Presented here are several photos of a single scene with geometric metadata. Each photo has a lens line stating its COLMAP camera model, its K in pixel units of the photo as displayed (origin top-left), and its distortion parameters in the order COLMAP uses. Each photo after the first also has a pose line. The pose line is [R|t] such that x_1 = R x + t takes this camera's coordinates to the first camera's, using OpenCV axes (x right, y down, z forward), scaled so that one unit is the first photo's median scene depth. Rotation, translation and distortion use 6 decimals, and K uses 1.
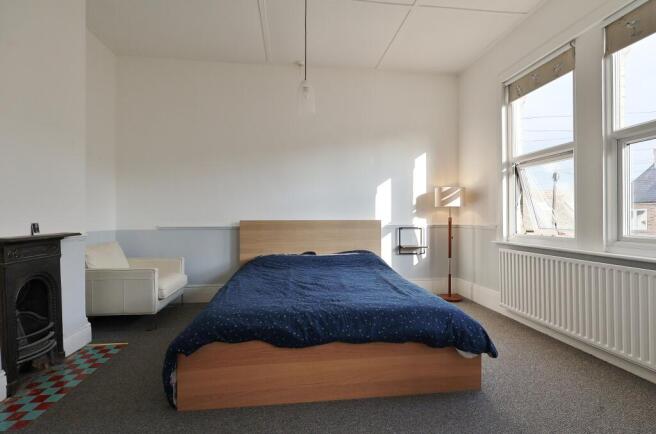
lens RADIAL K [[303.1, 0, 322.6], [0, 303.1, 215.1], [0, 0, 1]] dist [-0.005212, 0.002396]
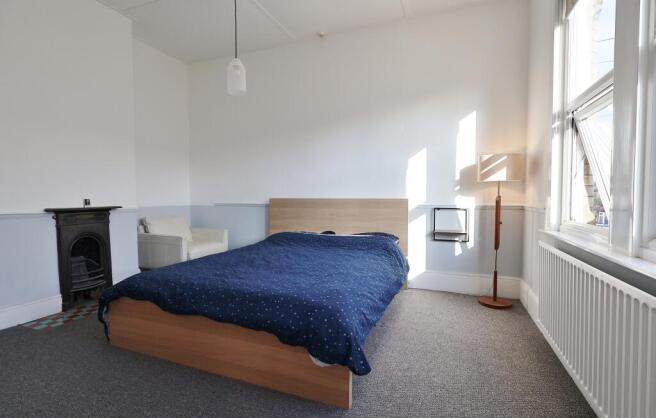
lens RADIAL K [[306.8, 0, 327.8], [0, 306.8, 208.2], [0, 0, 1]] dist [-0.005646, 0.002759]
pose [[0.878811, 0.019695, -0.476763, 0.425027], [0.001650, 0.999017, 0.044309, 0.004566], [0.477166, -0.039726, 0.877915, 0.142569]]
